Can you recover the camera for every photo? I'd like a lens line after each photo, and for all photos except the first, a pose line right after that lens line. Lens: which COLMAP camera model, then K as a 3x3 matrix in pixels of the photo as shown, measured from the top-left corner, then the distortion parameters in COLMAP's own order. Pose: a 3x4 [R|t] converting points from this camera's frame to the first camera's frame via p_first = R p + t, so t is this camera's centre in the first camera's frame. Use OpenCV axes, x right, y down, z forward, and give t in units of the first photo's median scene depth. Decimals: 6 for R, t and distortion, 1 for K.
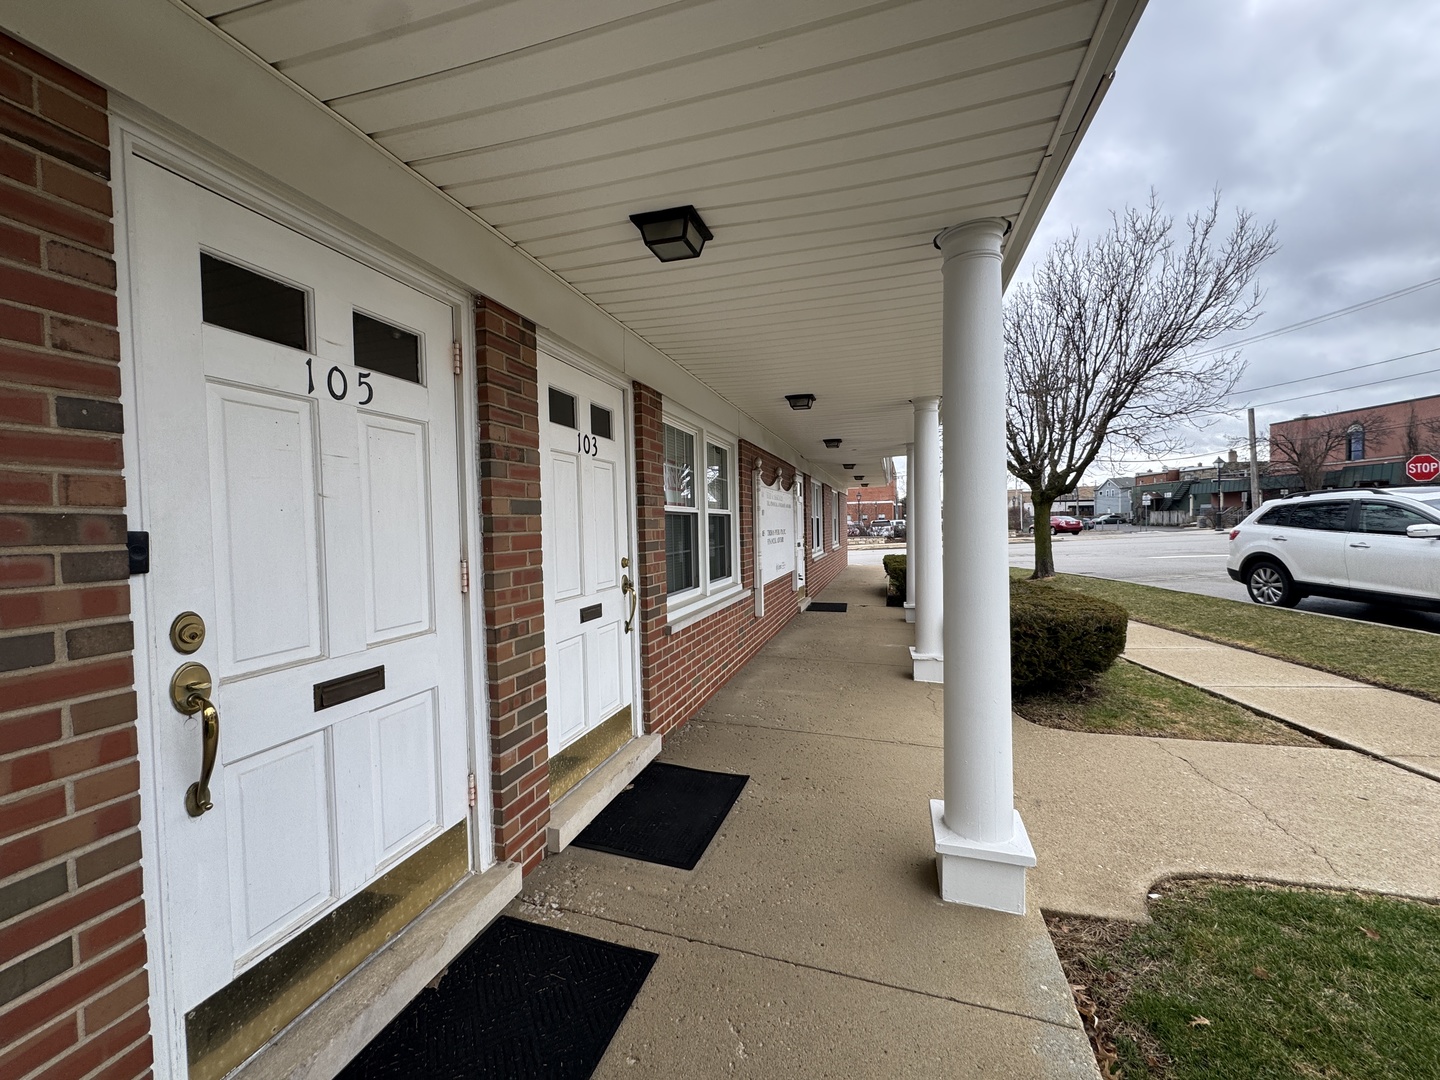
lens RADIAL K [[573.1, 0, 718.8], [0, 573.1, 545.0], [0, 0, 1]] dist [-0.006404, 0.000110]
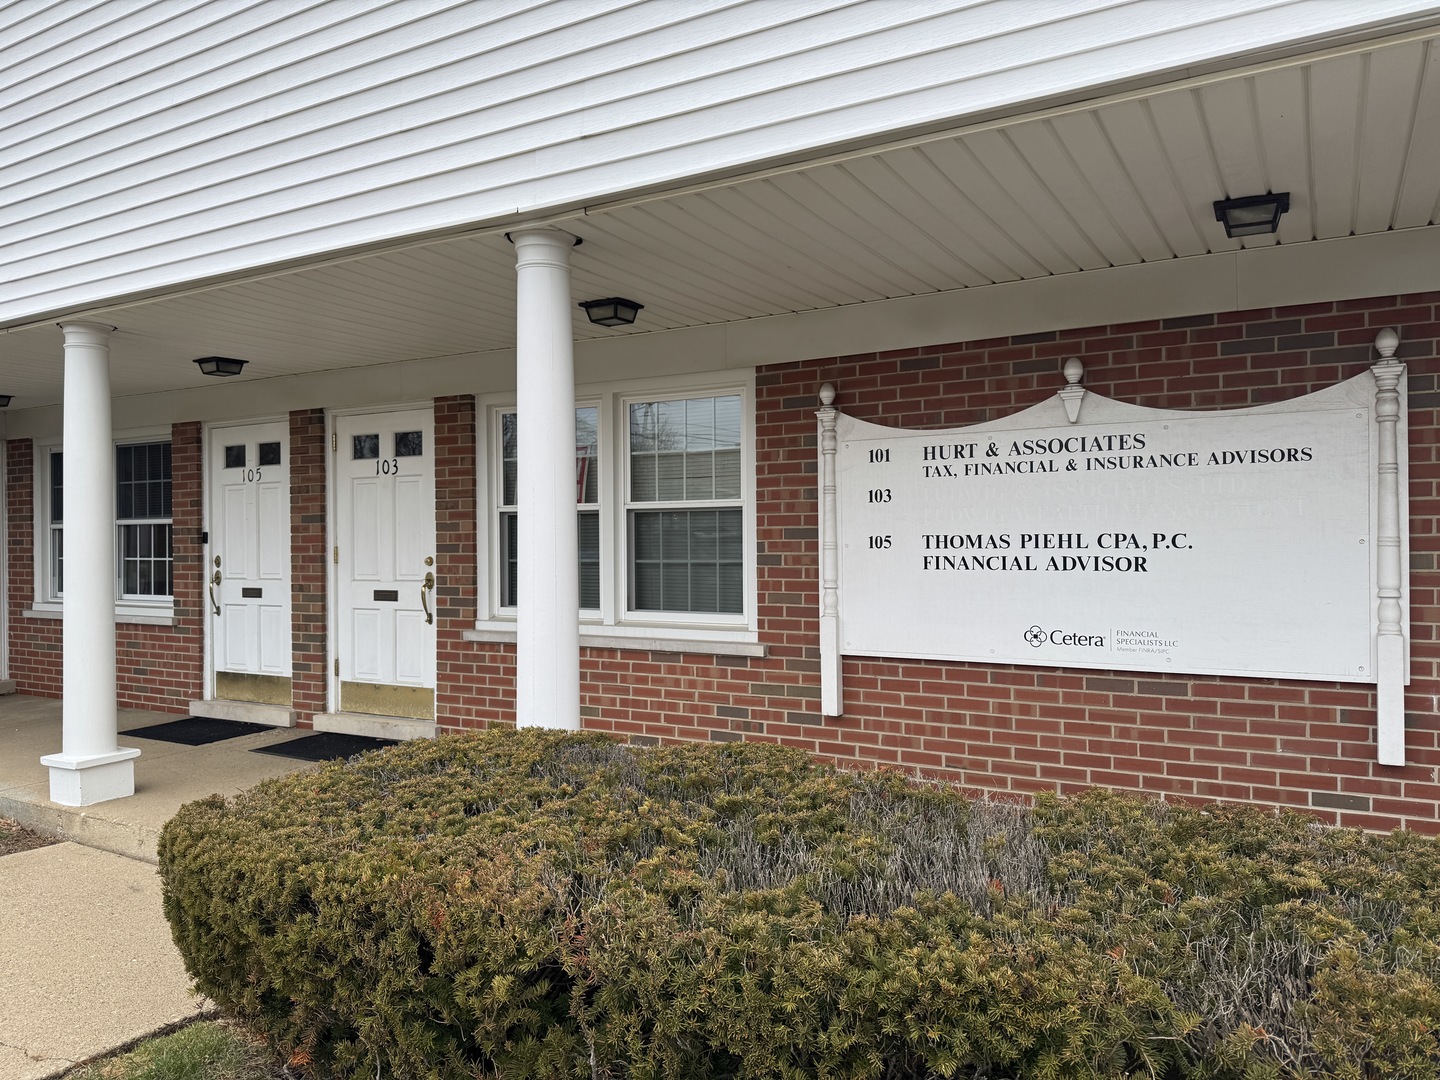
lens RADIAL K [[1044.1, 0, 718.9], [0, 1044.1, 533.8], [0, 0, 1]] dist [-0.005872, -0.002240]
pose [[-0.217552, 0.022418, -0.975791, 2.083273], [-0.016645, 0.999506, 0.026674, -0.105923], [0.975907, 0.022045, -0.217071, 2.429736]]
